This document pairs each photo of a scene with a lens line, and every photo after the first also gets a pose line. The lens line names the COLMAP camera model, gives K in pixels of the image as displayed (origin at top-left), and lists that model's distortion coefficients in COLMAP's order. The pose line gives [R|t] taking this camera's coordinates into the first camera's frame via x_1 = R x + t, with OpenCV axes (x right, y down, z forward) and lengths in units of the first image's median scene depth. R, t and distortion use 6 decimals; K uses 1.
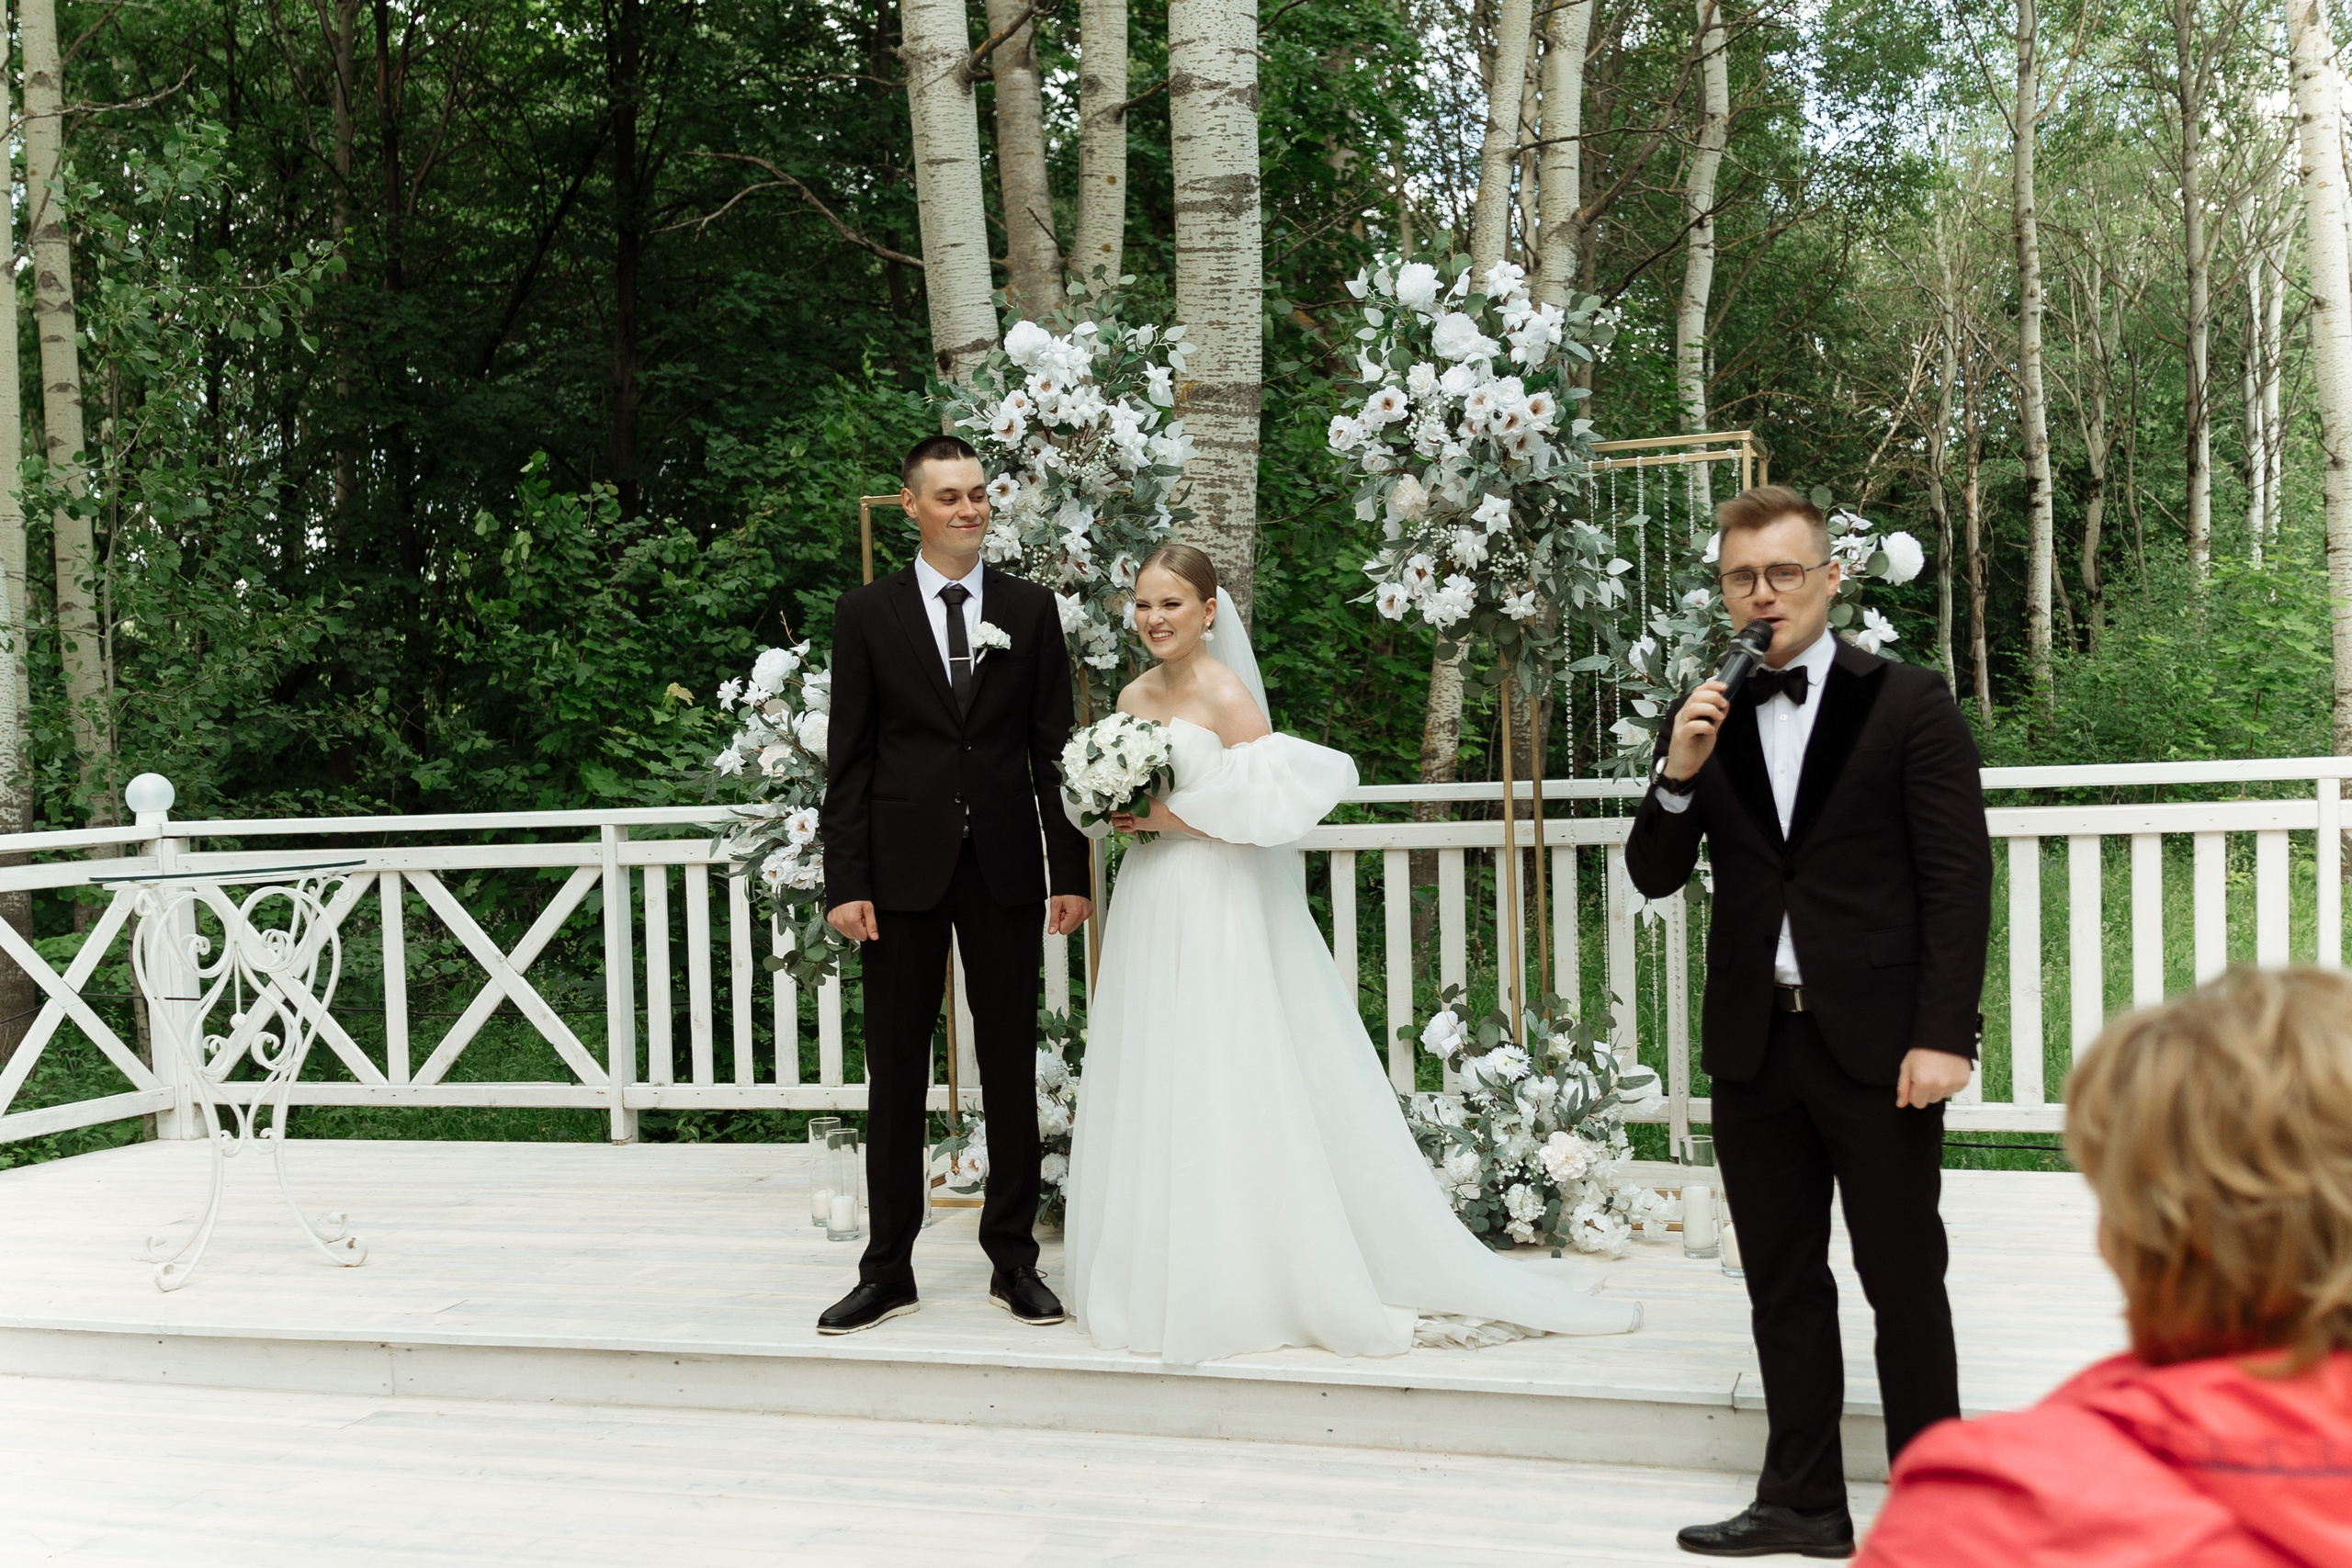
lens RADIAL K [[2507.0, 0, 1155.2], [0, 2507.0, 752.5], [0, 0, 1]] dist [0.108376, 0.000000]
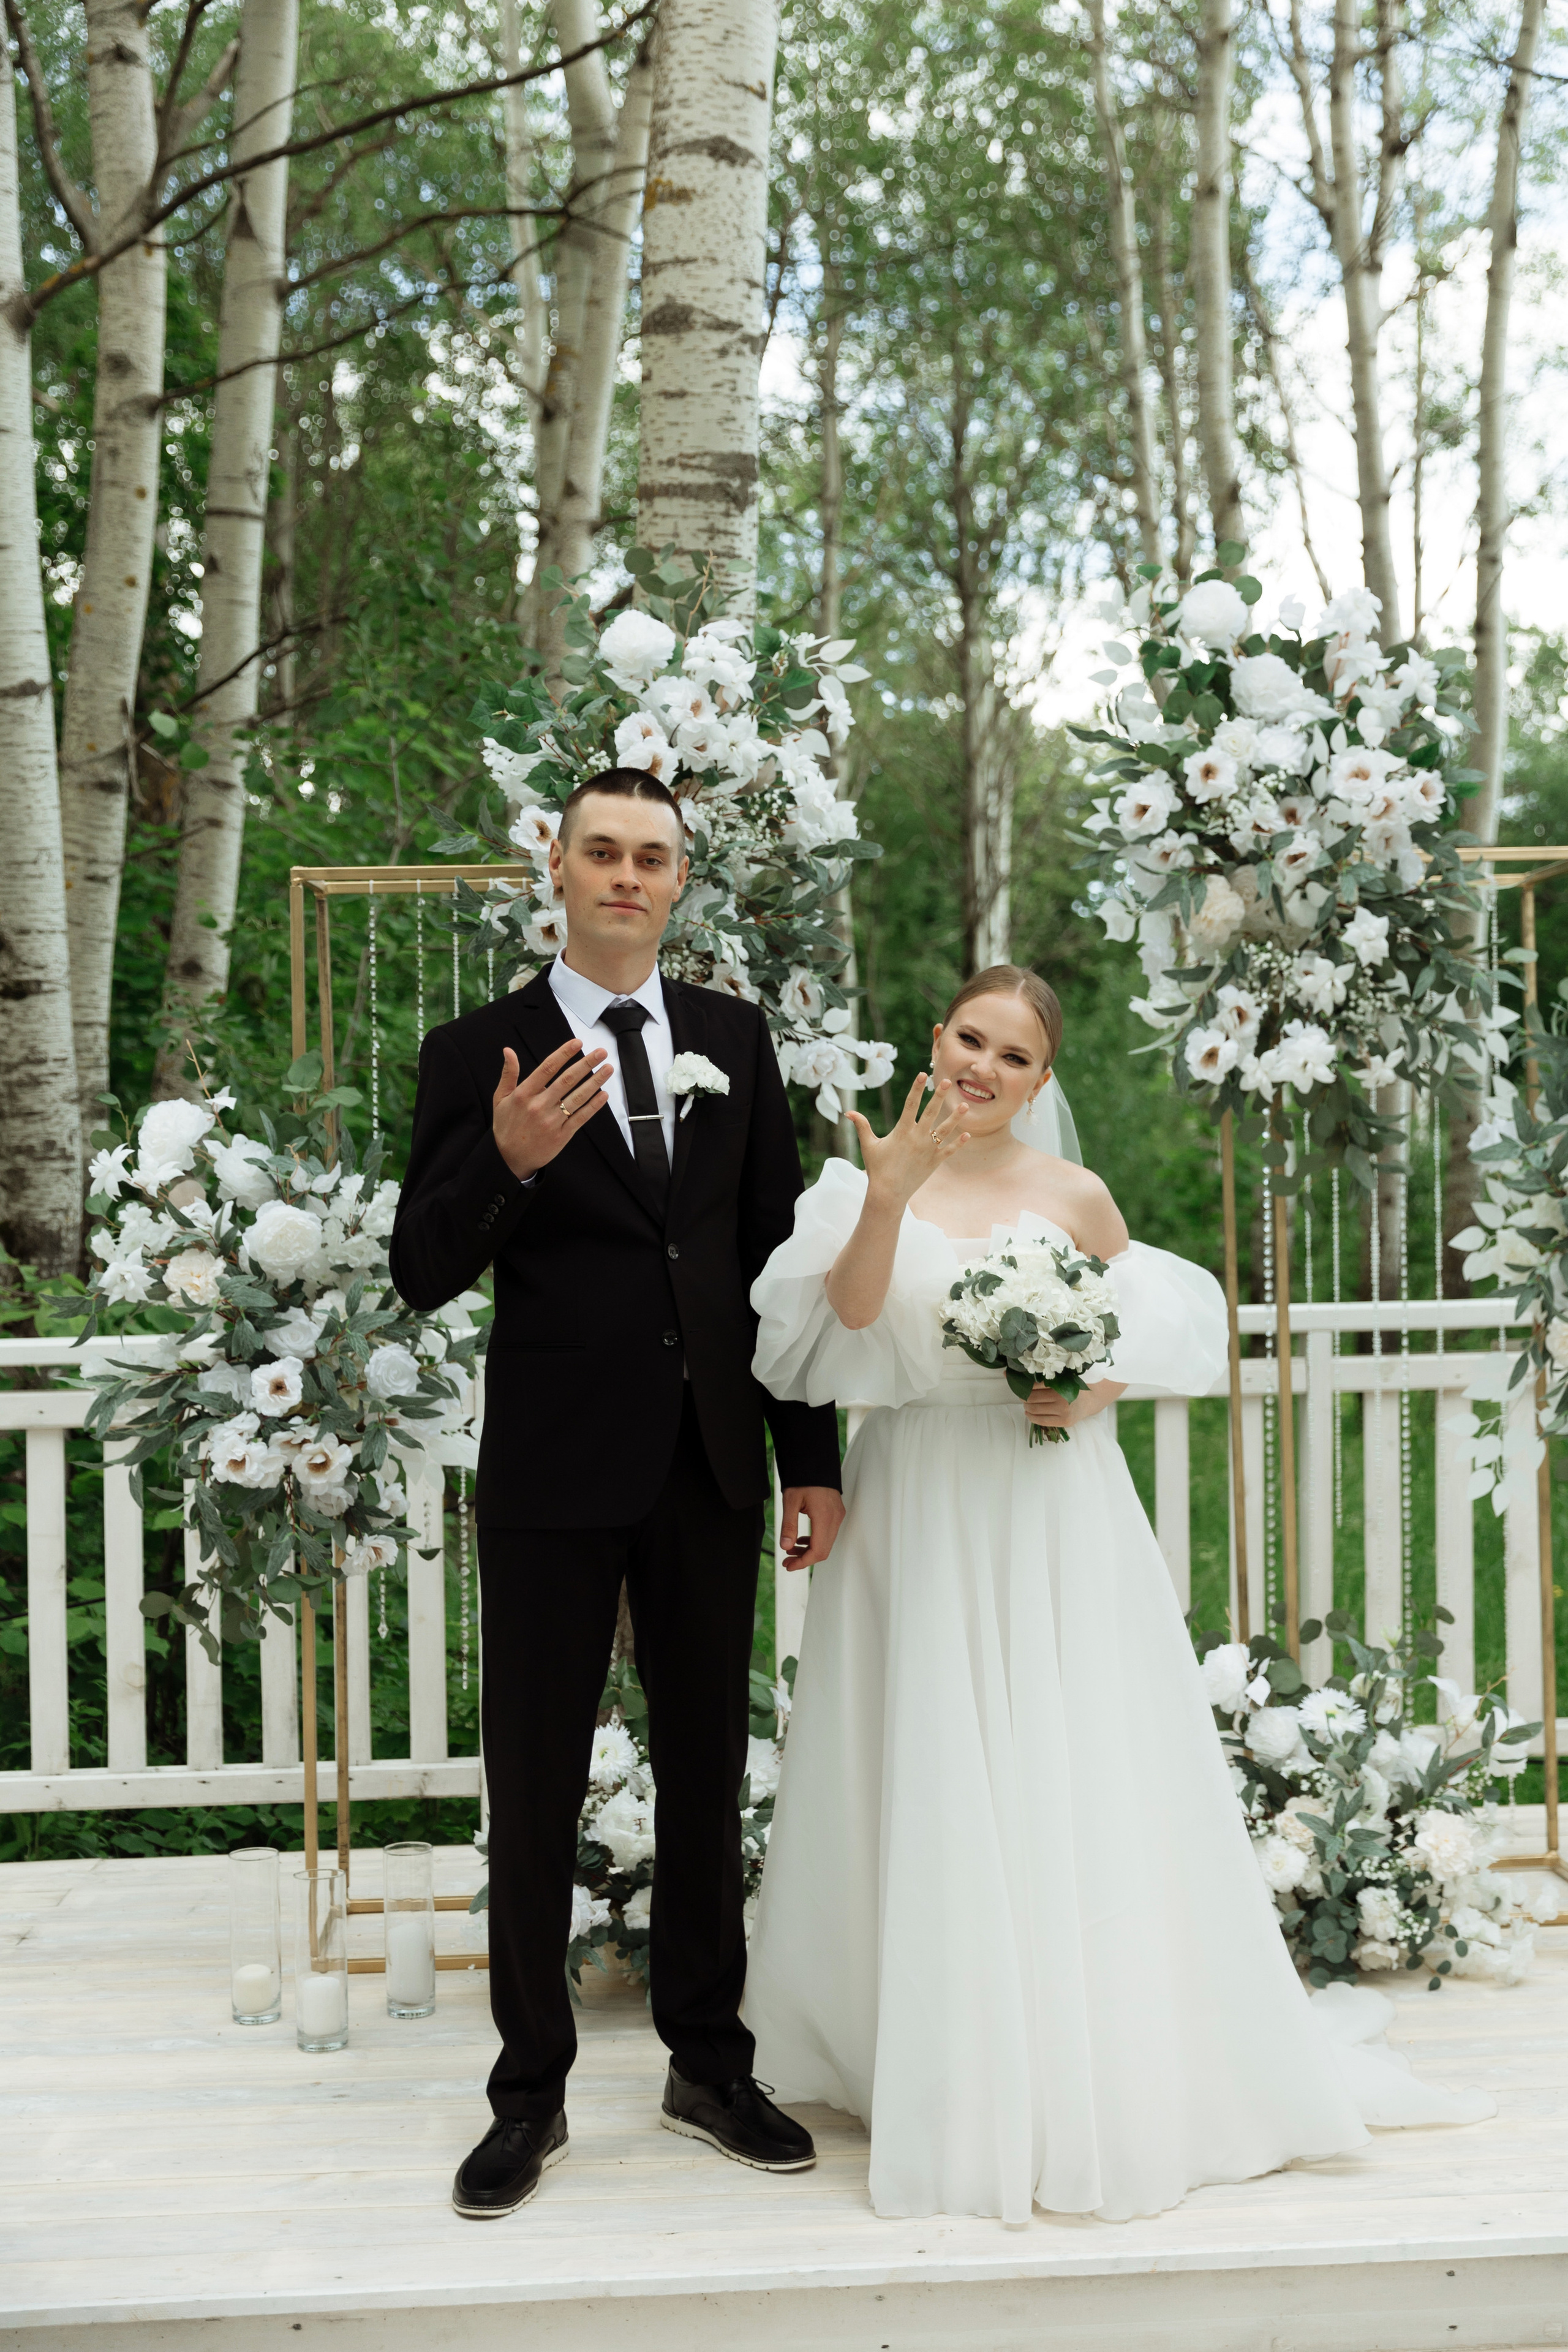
lens RADIAL K [[2809.0, 0, 825.6], [0, 2809.0, 1185.2], [0, 0, 1]] dist [-0.019338, 0.000000]
pose [[0.923136, 0.017326, 0.384082, -0.292457], [-0.007252, 0.999591, -0.027663, -0.002425], [-0.384404, 0.022752, 0.922885, 0.320203]]
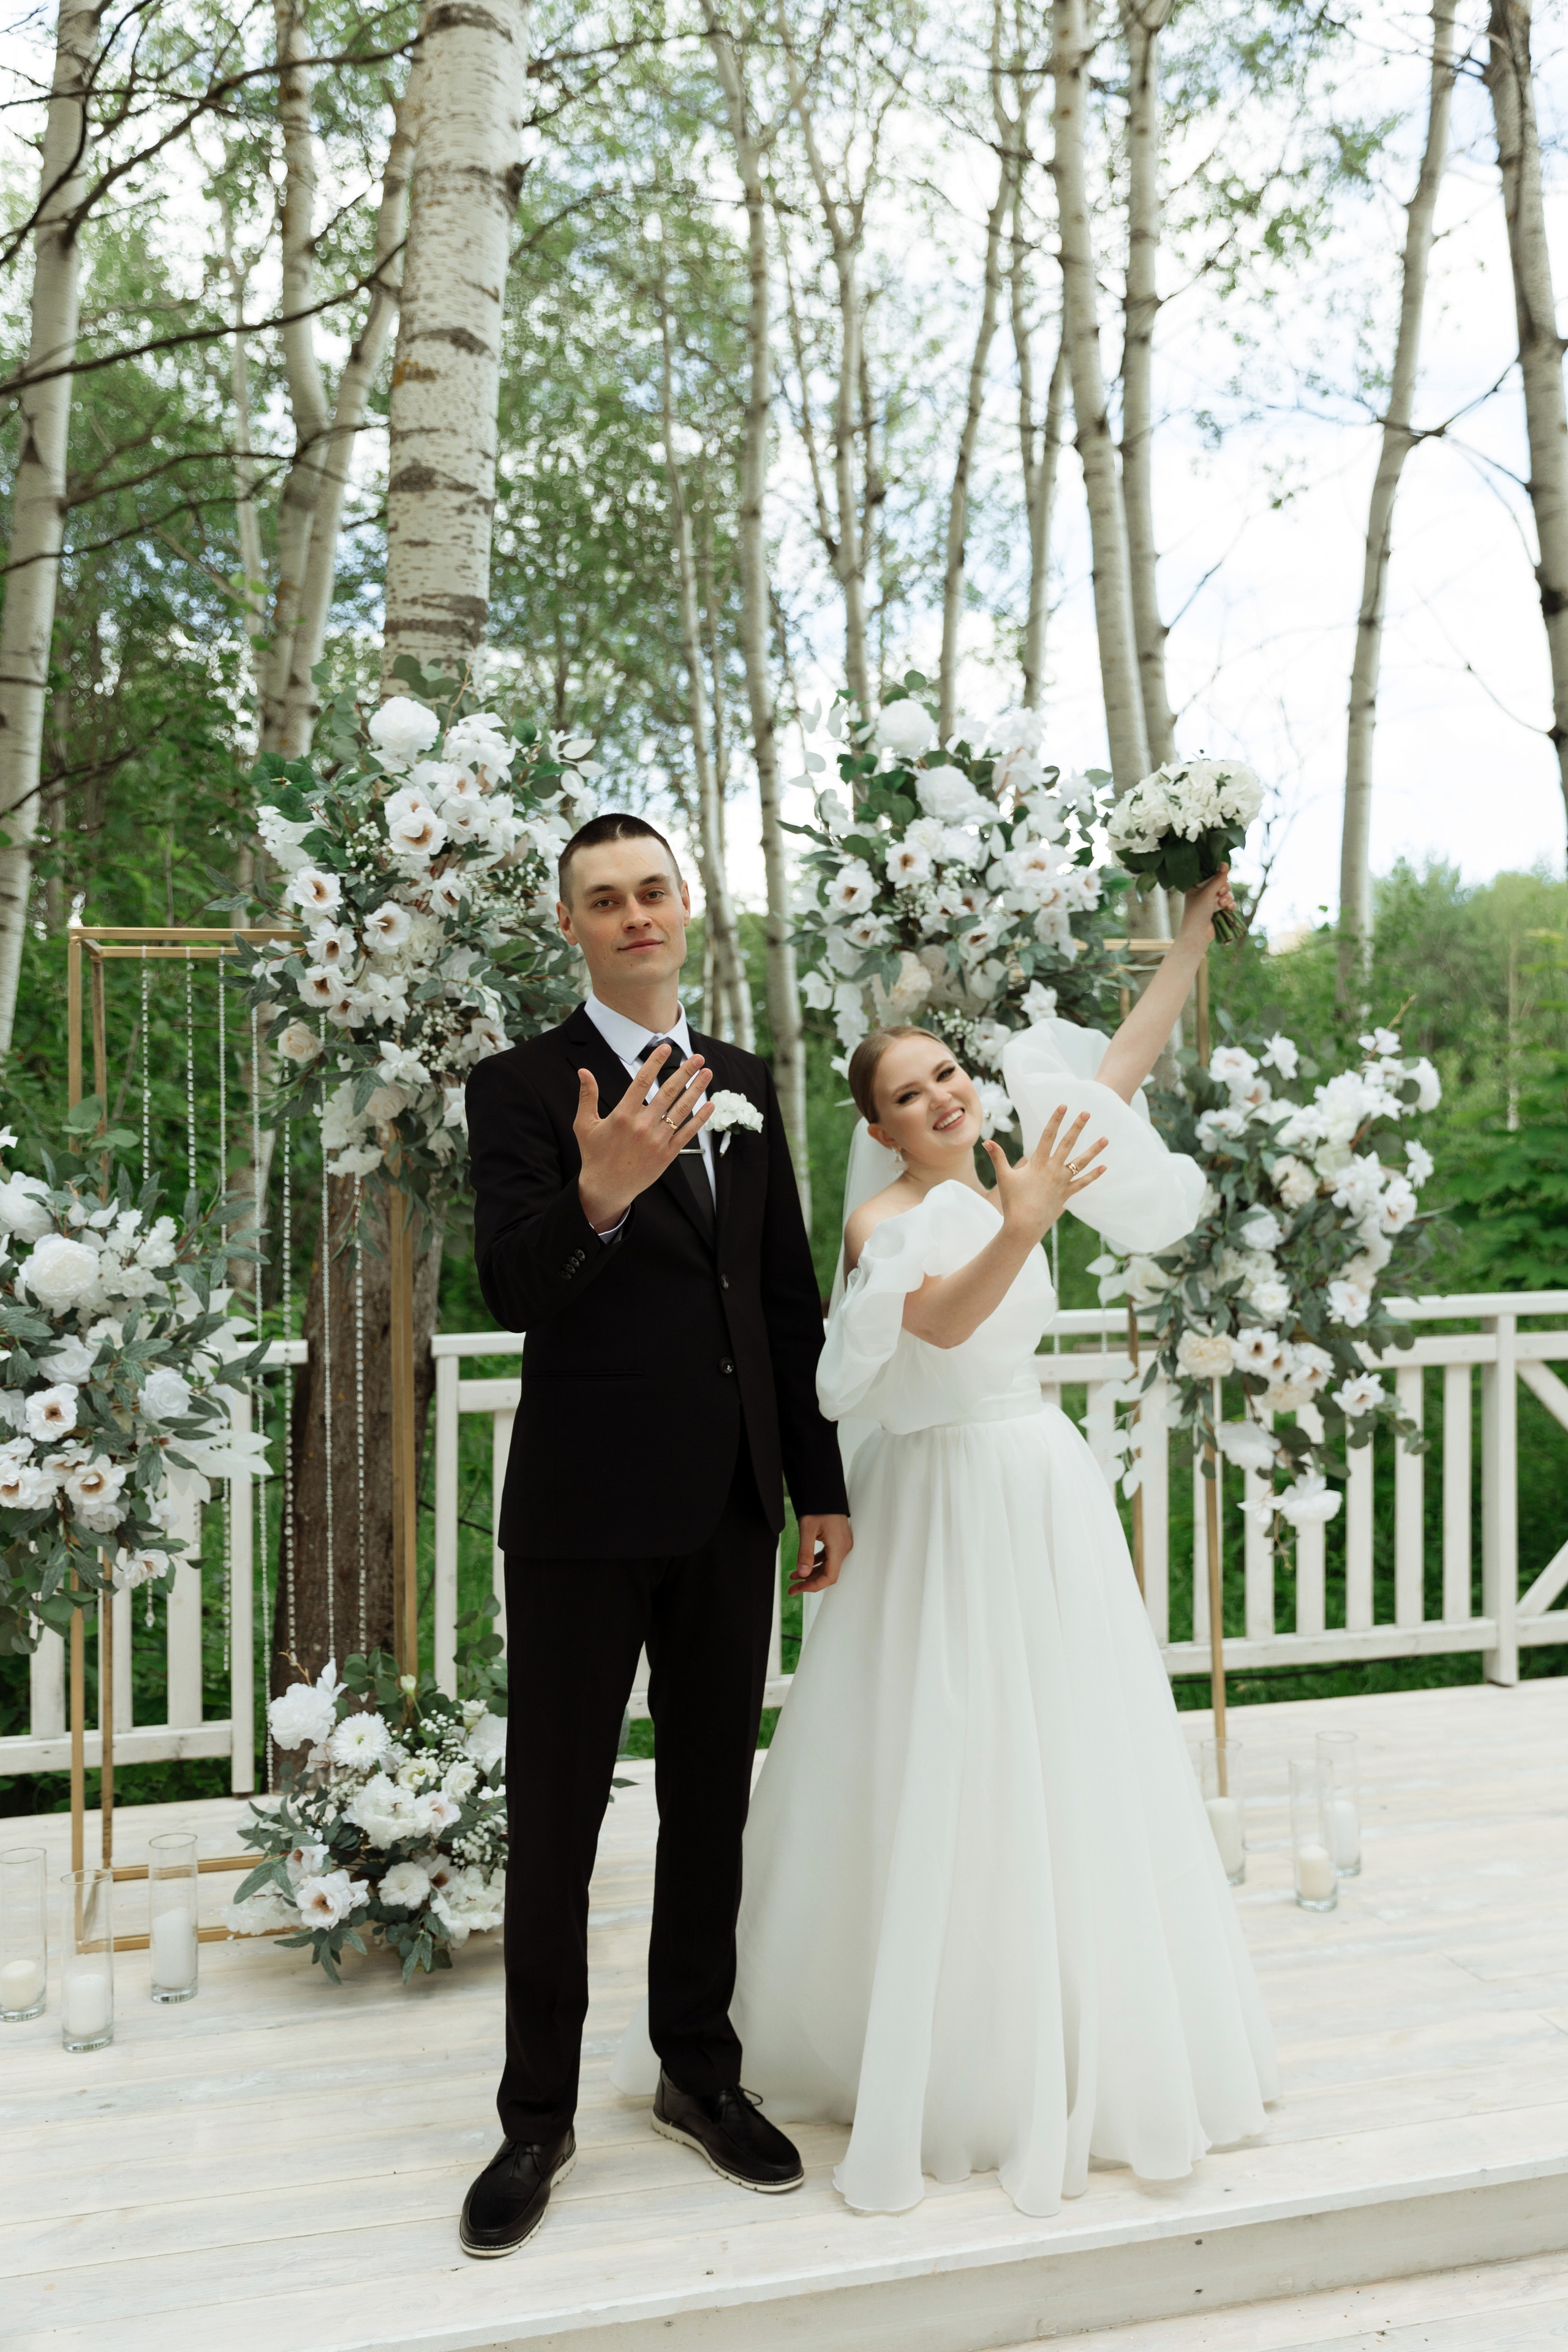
lens RADIAL K [[1962.1, 0, 807.1], [0, 1962.1, 1153.4], [0, 0, 1]] dist [-0.008270, 0.008568]
pose [[0.841361, 0.035783, 0.539288, -0.260736], [-0.002393, 0.998043, -0.062490, -0.006575], [-0.540468, 0.051286, 0.839800, 0.483988]]
